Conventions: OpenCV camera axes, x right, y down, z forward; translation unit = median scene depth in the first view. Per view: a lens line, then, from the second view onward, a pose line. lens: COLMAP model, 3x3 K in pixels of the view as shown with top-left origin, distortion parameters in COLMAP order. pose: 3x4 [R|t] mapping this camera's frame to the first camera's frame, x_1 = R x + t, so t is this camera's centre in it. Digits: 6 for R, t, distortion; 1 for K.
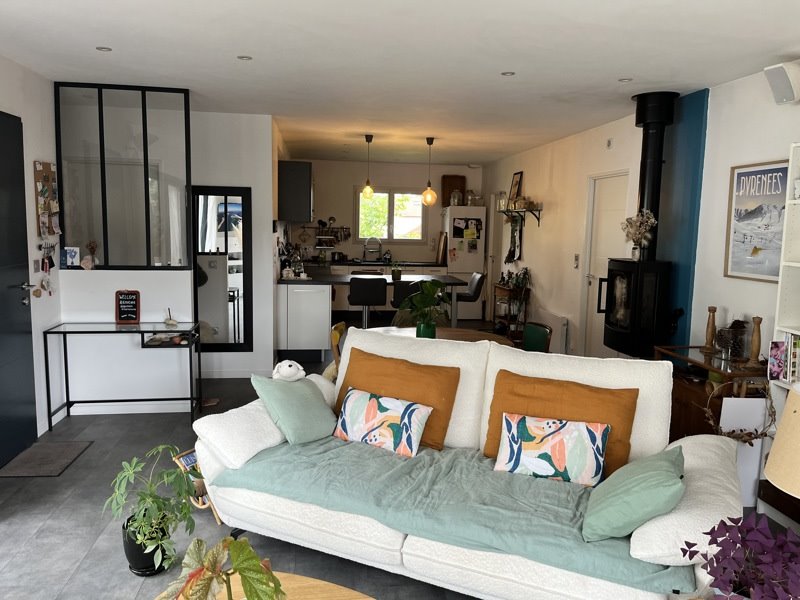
lens RADIAL K [[608.4, 0, 400.0], [0, 608.4, 300.0], [0, 0, 1]] dist [0.002262, 0.000235]
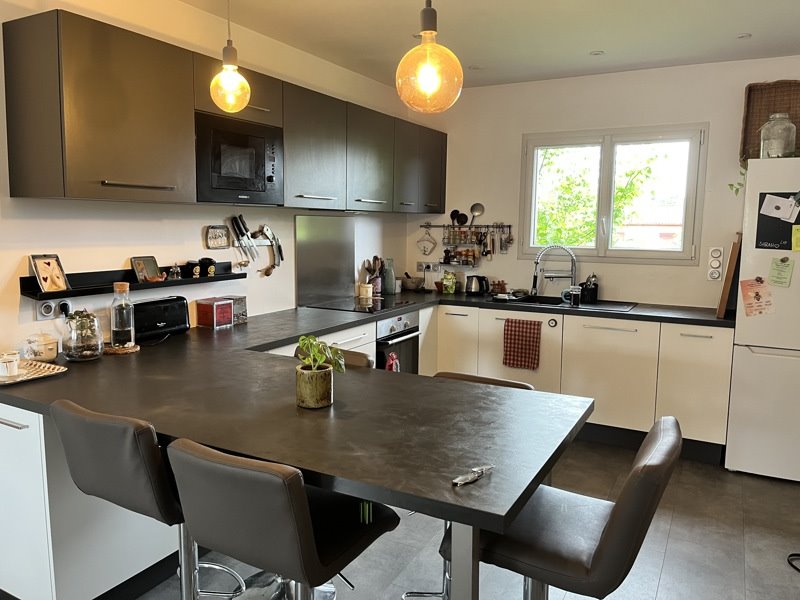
lens RADIAL K [[587.6, 0, 399.0], [0, 587.6, 282.5], [0, 0, 1]] dist [0.004232, 0.000884]
pose [[0.799713, 0.044637, -0.598721, 0.124162], [-0.065326, 0.997781, -0.012869, -0.062920], [0.596818, 0.049404, 0.800854, 0.586816]]
